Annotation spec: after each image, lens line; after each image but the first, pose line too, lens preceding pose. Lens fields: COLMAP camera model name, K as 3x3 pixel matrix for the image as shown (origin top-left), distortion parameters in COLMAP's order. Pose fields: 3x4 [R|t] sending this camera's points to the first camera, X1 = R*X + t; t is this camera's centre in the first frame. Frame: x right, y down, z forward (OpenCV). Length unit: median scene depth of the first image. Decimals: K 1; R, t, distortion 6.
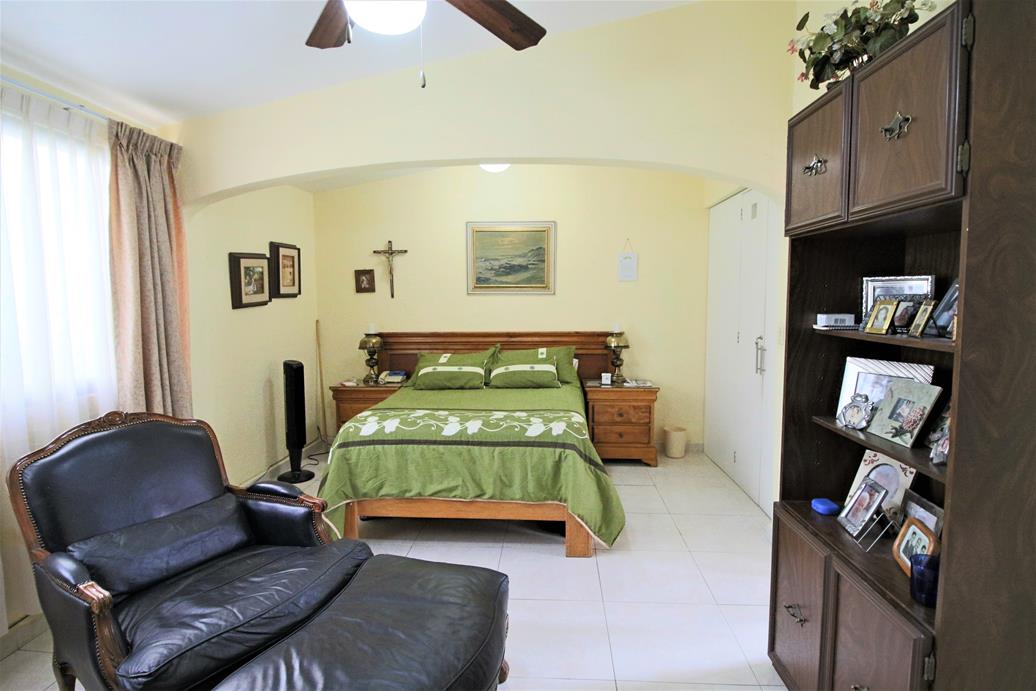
lens RADIAL K [[537.3, 0, 517.0], [0, 537.3, 342.9], [0, 0, 1]] dist [-0.013017, -0.007647]
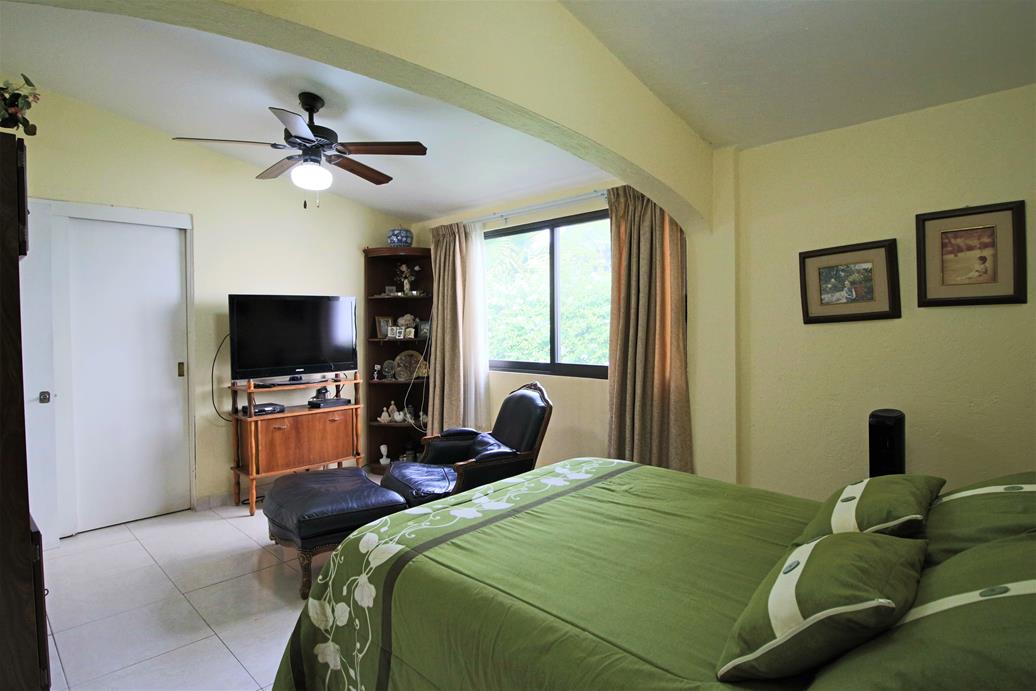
lens RADIAL K [[537.3, 0, 518.0], [0, 537.3, 341.6], [0, 0, 1]] dist [-0.013017, -0.007647]
pose [[-0.645638, 0.024857, -0.763239, 0.317953], [-0.058826, 0.994881, 0.082163, -0.073116], [0.761375, 0.097946, -0.640871, 1.123541]]
